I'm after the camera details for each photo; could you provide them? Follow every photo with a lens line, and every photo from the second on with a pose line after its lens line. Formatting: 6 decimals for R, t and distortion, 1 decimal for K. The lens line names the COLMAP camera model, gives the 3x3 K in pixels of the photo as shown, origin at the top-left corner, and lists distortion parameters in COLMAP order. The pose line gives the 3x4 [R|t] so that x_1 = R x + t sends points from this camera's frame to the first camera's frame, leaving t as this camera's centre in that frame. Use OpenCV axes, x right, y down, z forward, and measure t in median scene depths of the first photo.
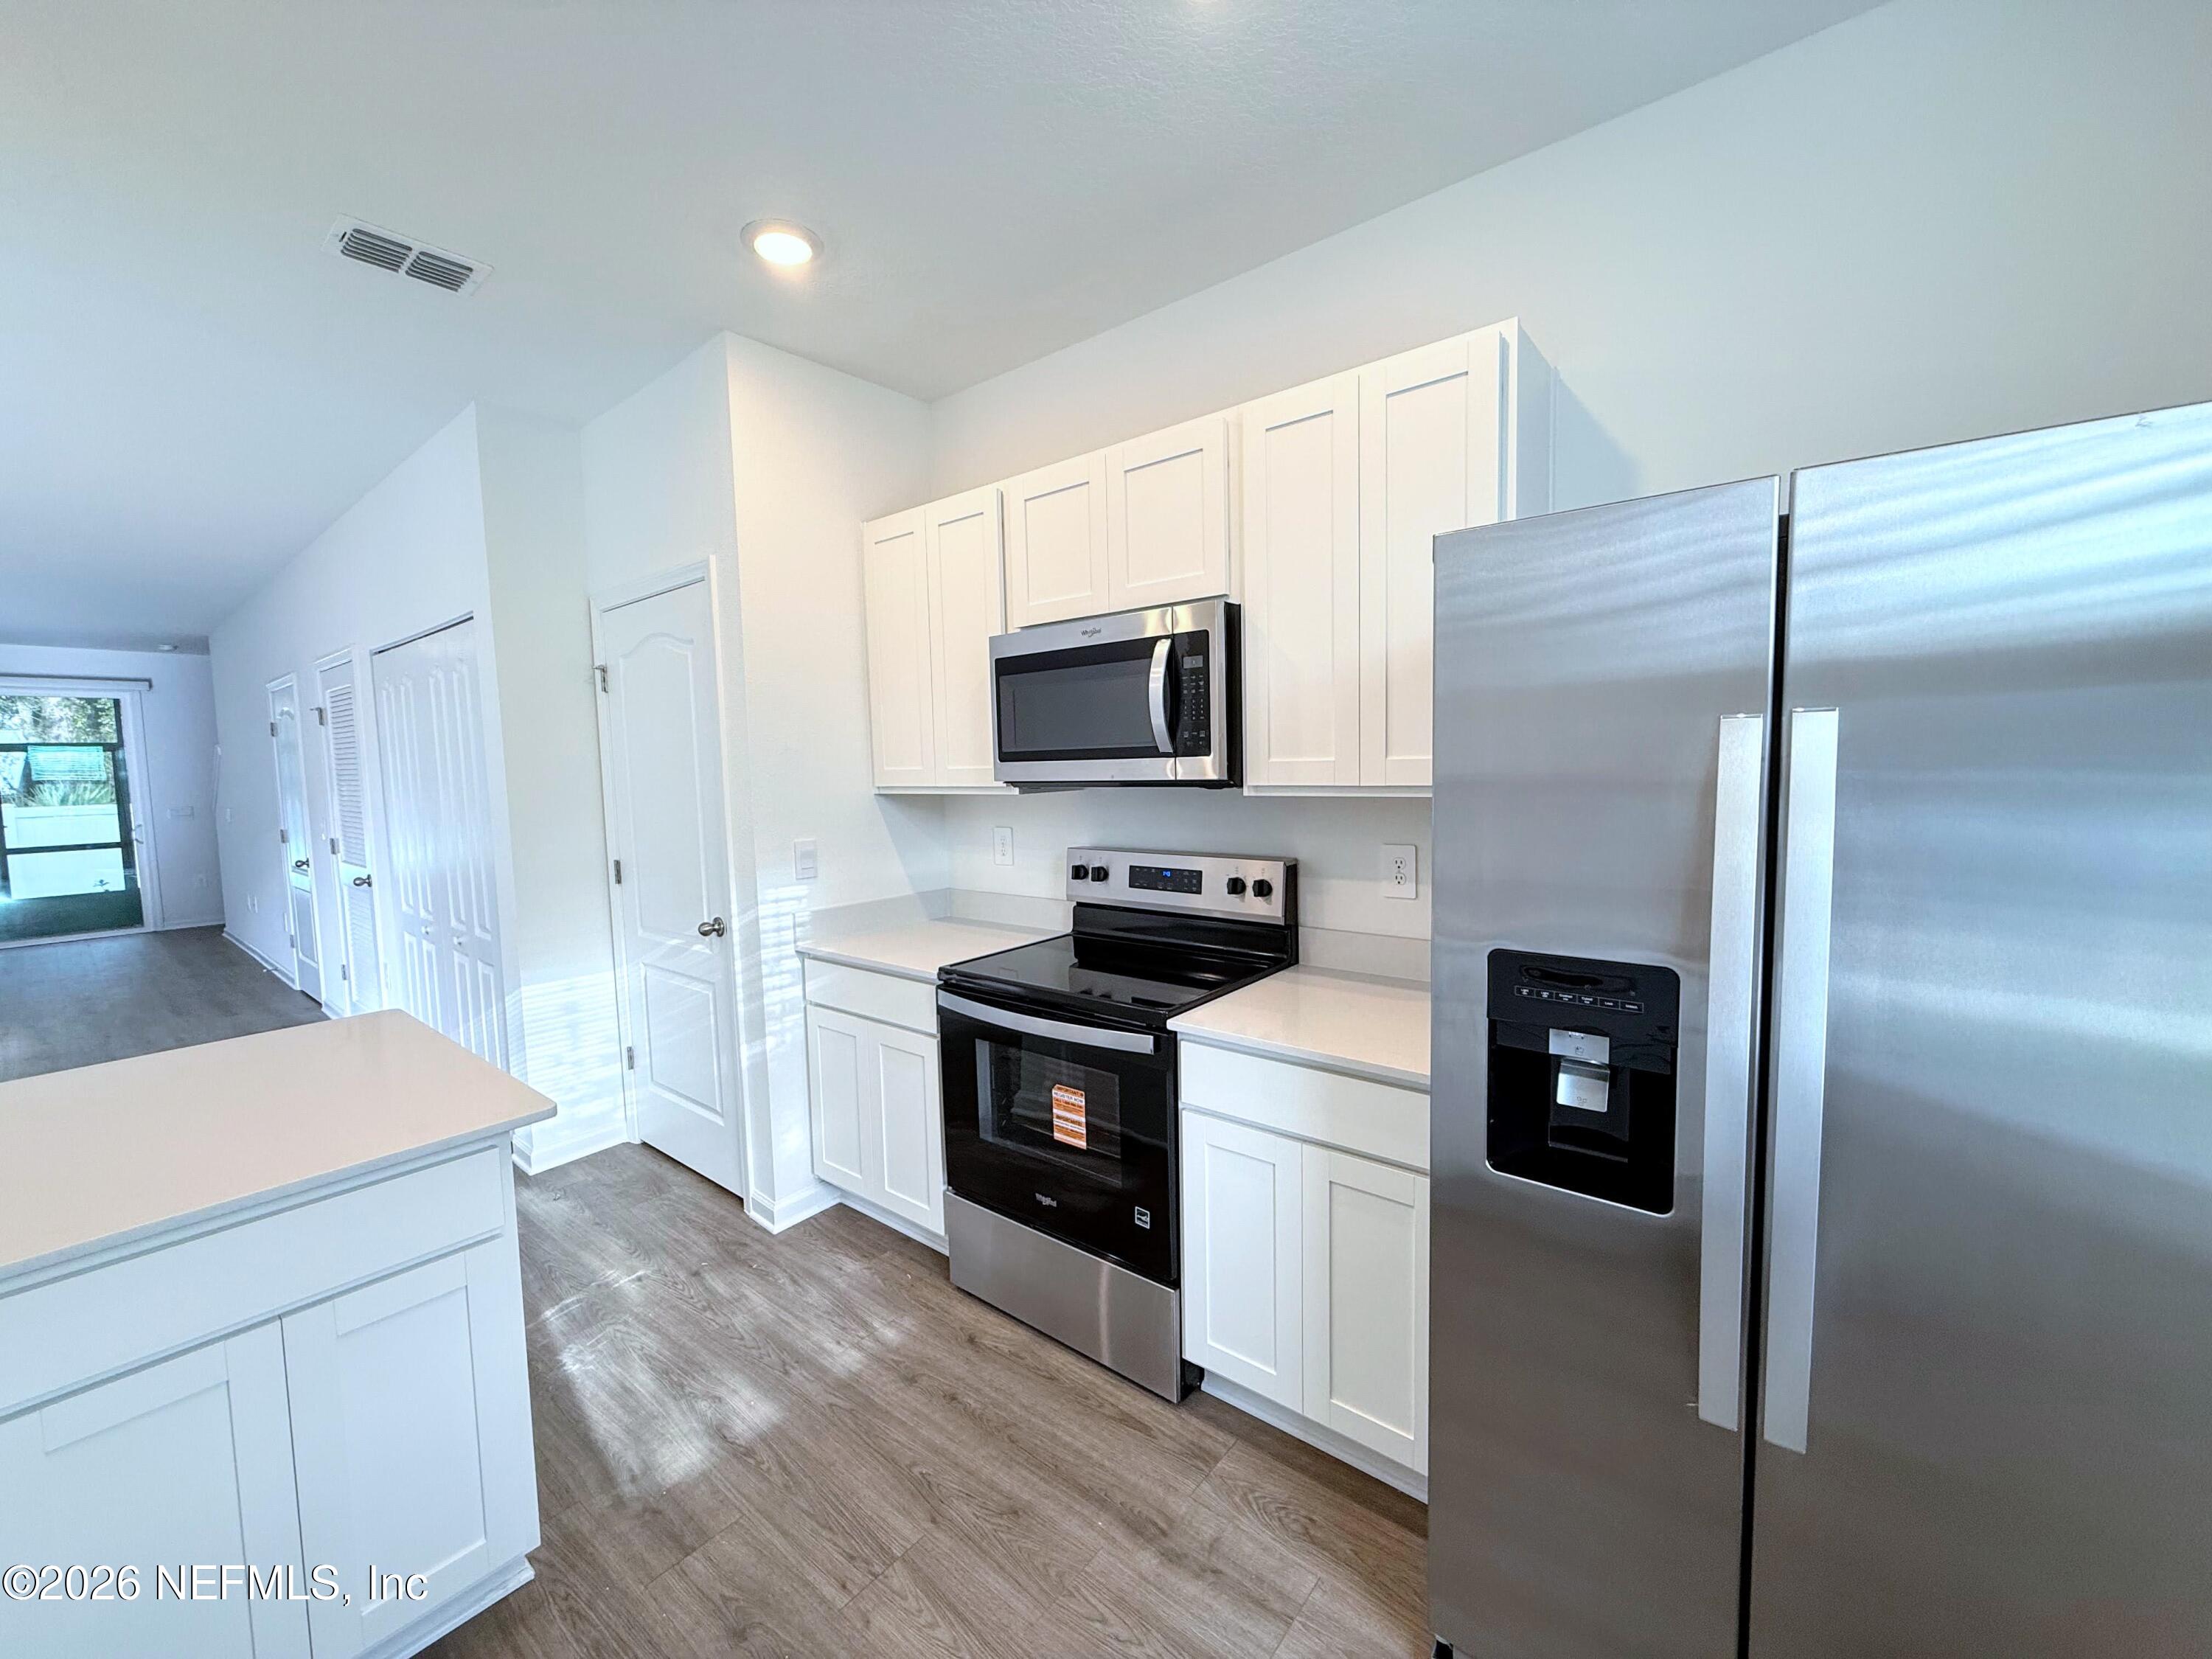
lens RADIAL K [[878.0, 0, 1099.5], [0, 878.0, 828.5], [0, 0, 1]] dist [-0.002315, 0.000865]
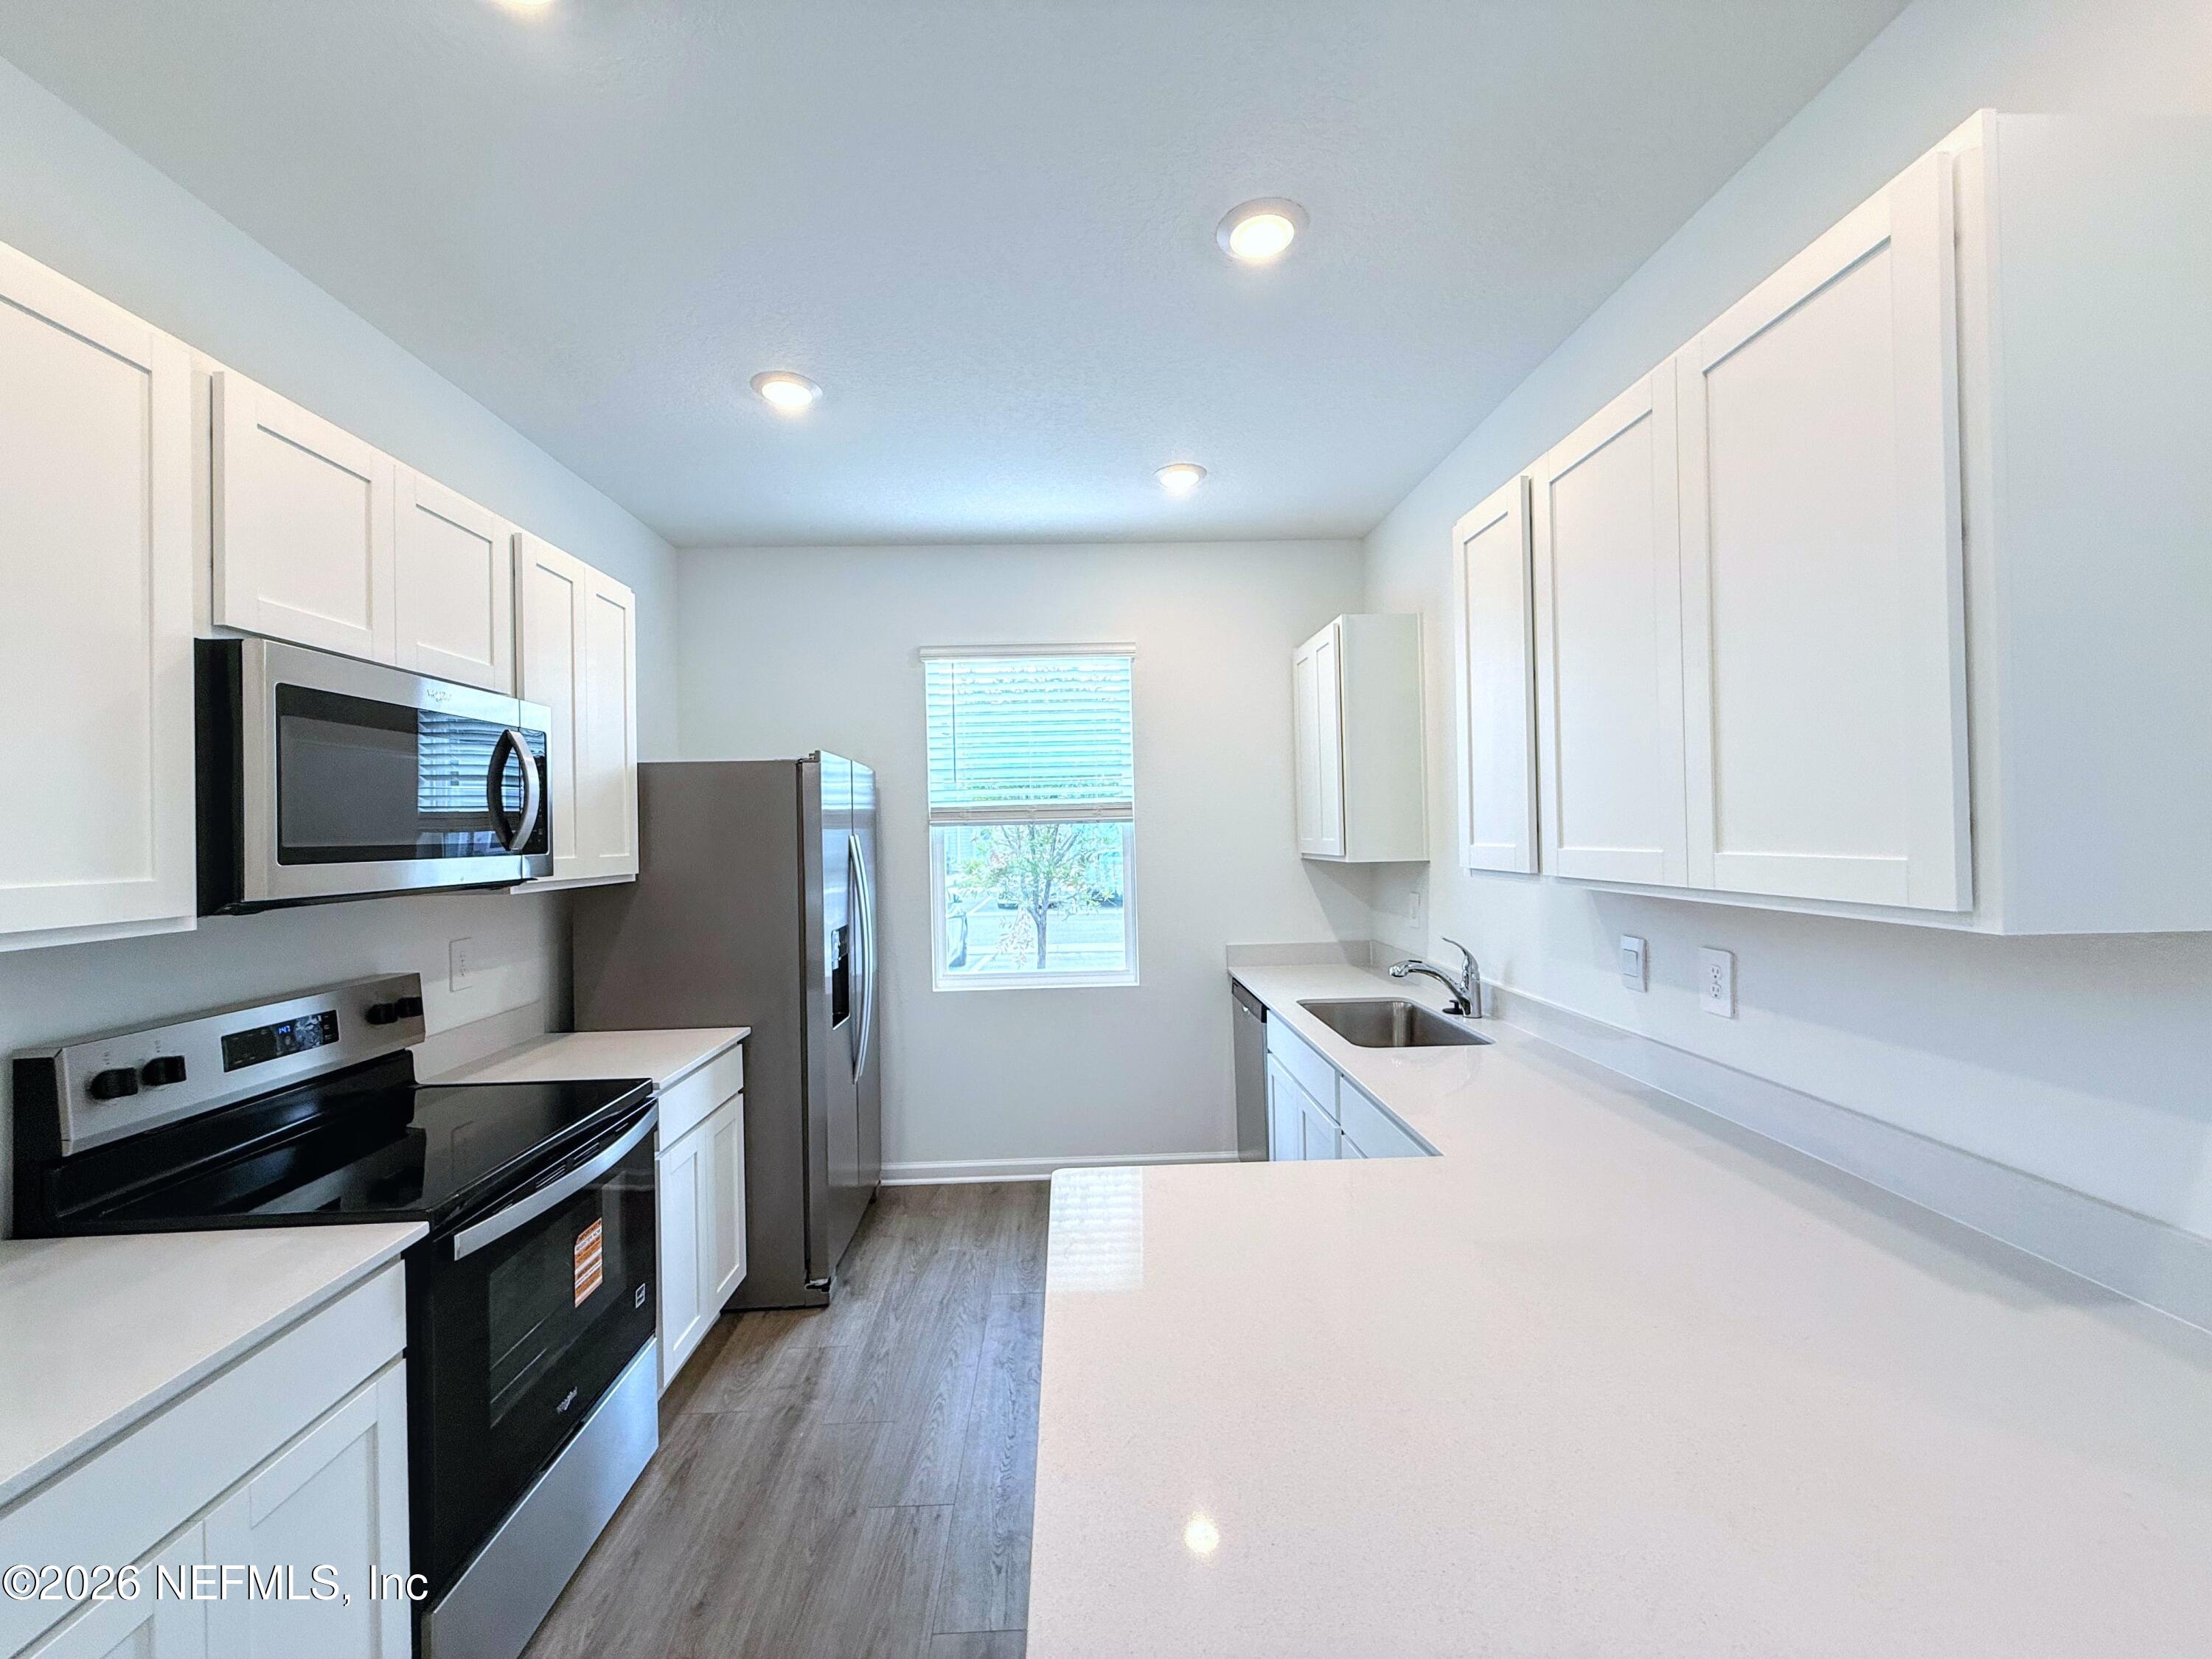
lens RADIAL K [[878.0, 0, 1101.5], [0, 878.0, 825.5], [0, 0, 1]] dist [-0.002315, 0.000865]
pose [[-0.662527, 0.044436, 0.747718, -0.951595], [0.093976, 0.995282, 0.024120, -0.070438], [-0.743119, 0.086248, -0.663578, 1.058989]]
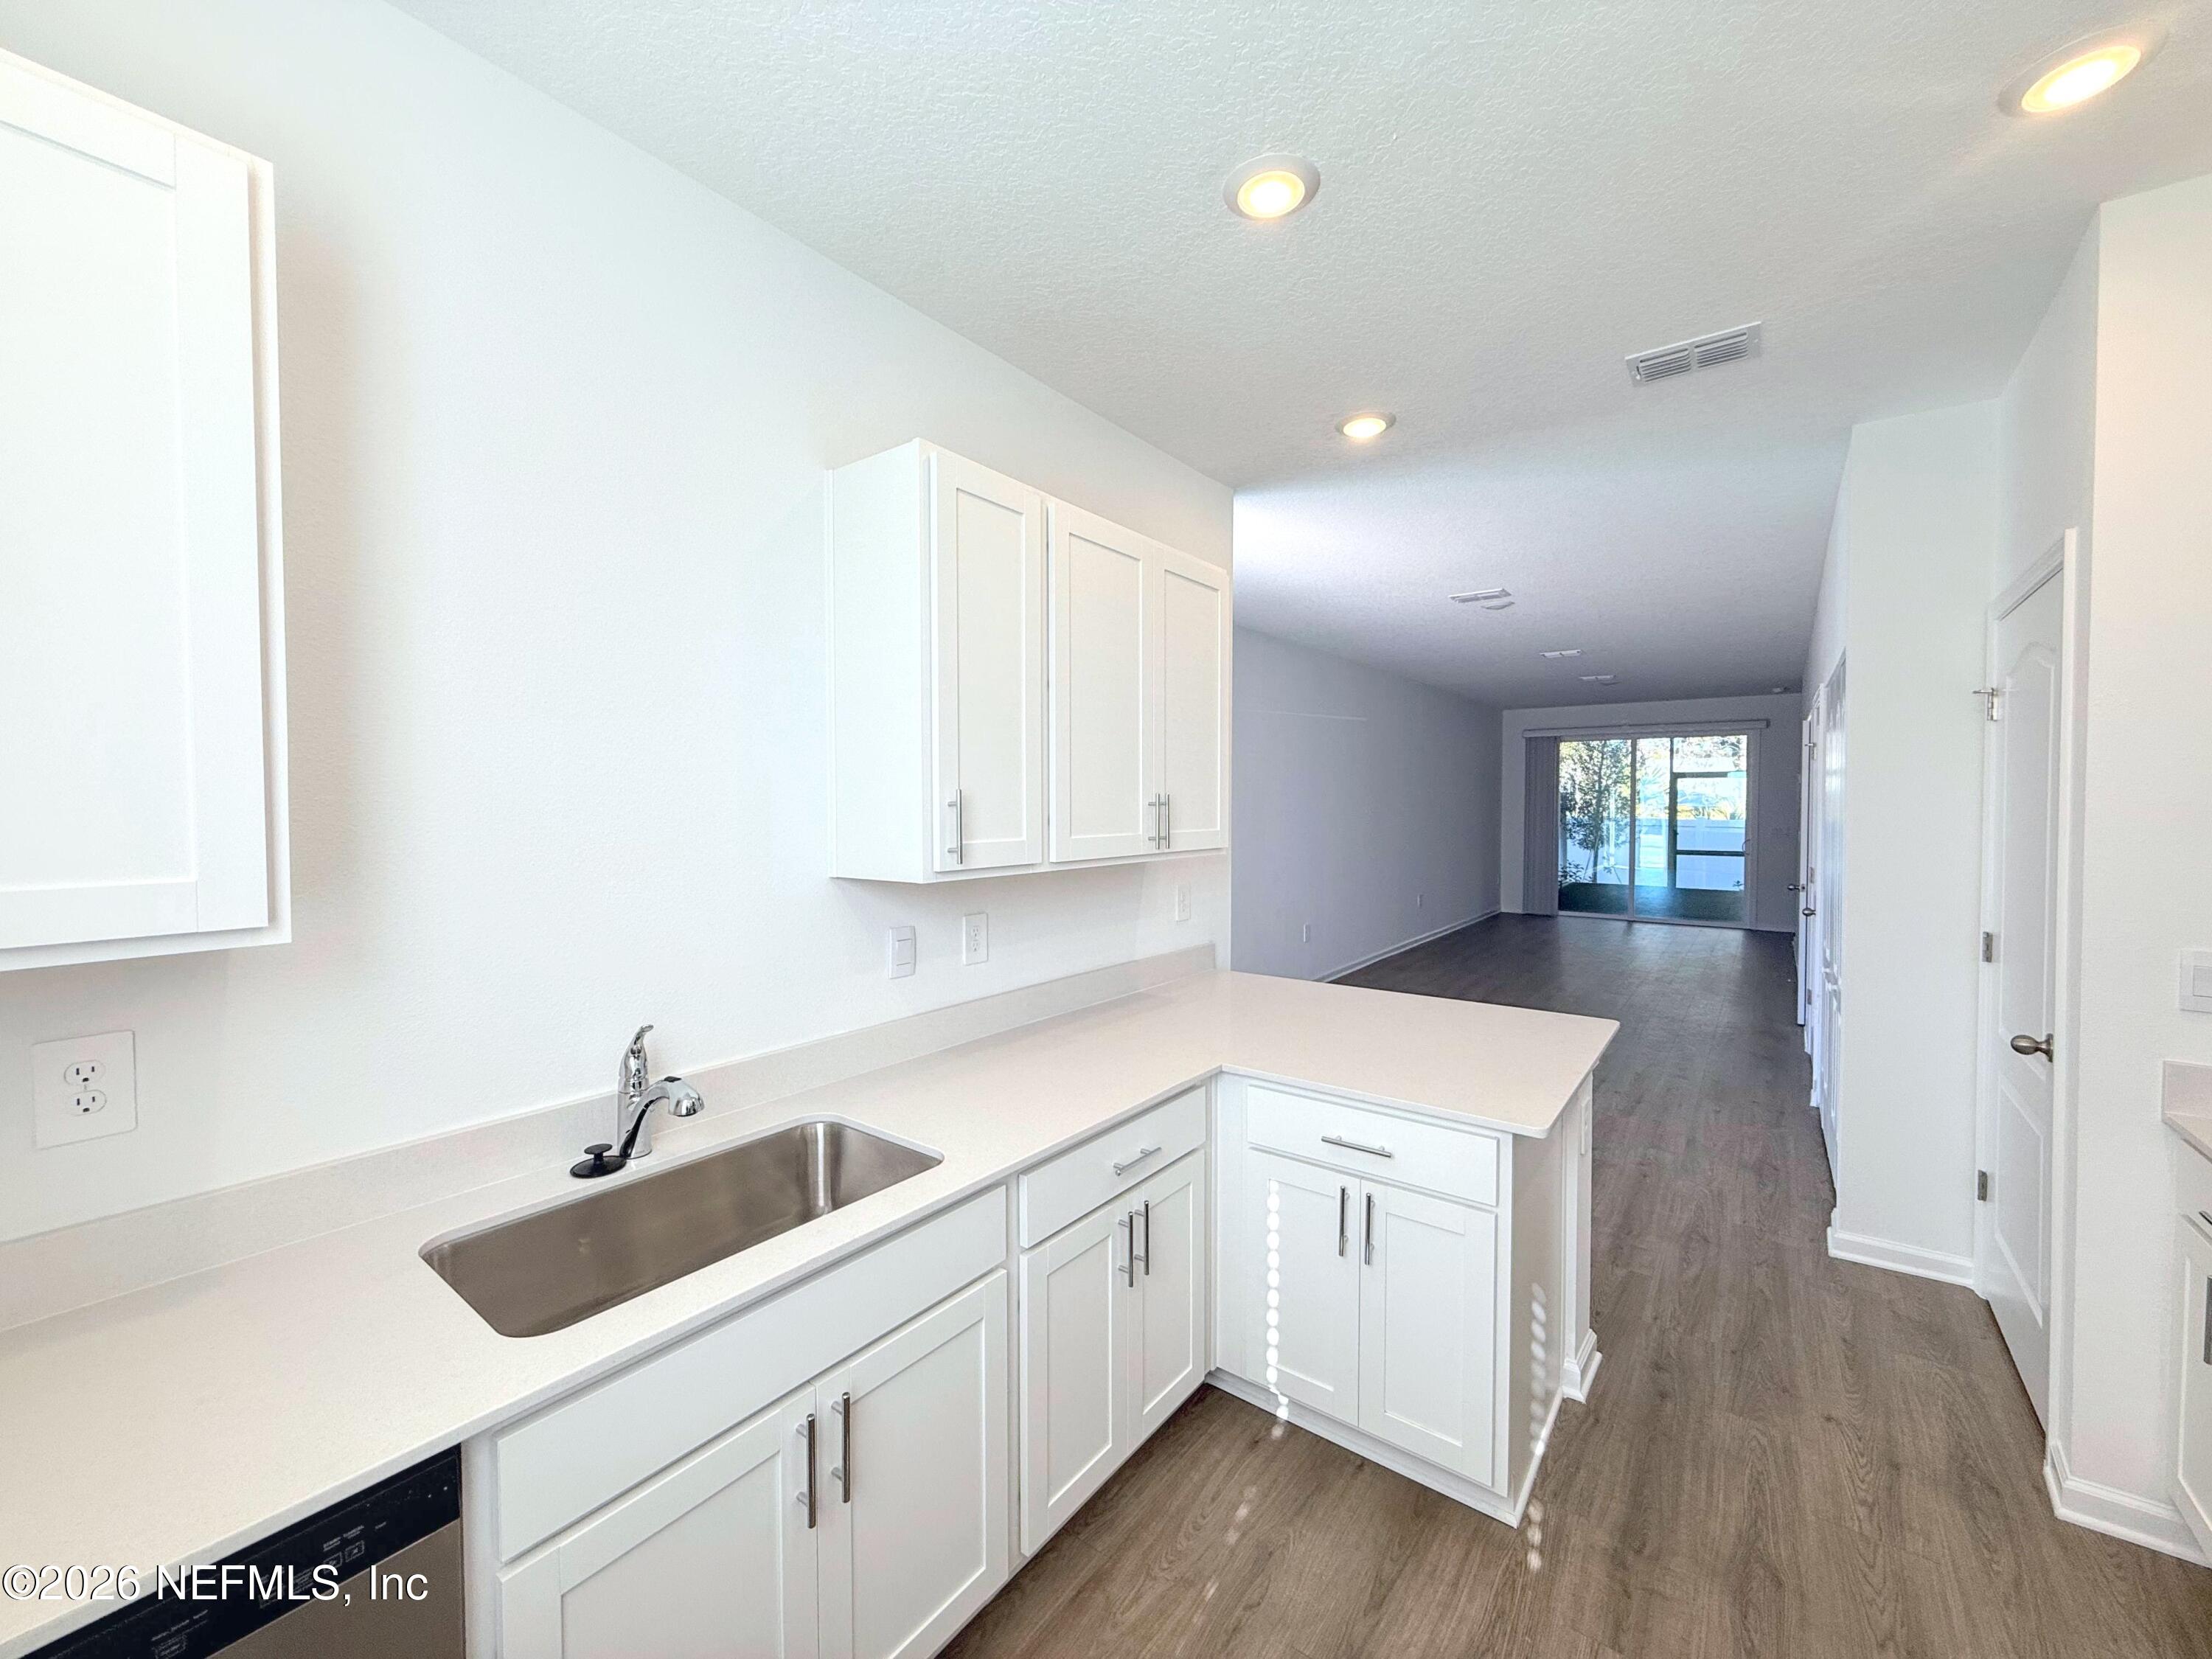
lens RADIAL K [[878.0, 0, 1096.7], [0, 878.0, 826.8], [0, 0, 1]] dist [-0.002315, 0.000865]
pose [[0.028686, 0.053647, -0.998148, 0.303035], [-0.076219, 0.995769, 0.051329, -0.055041], [0.996678, 0.074606, 0.032654, 0.237831]]
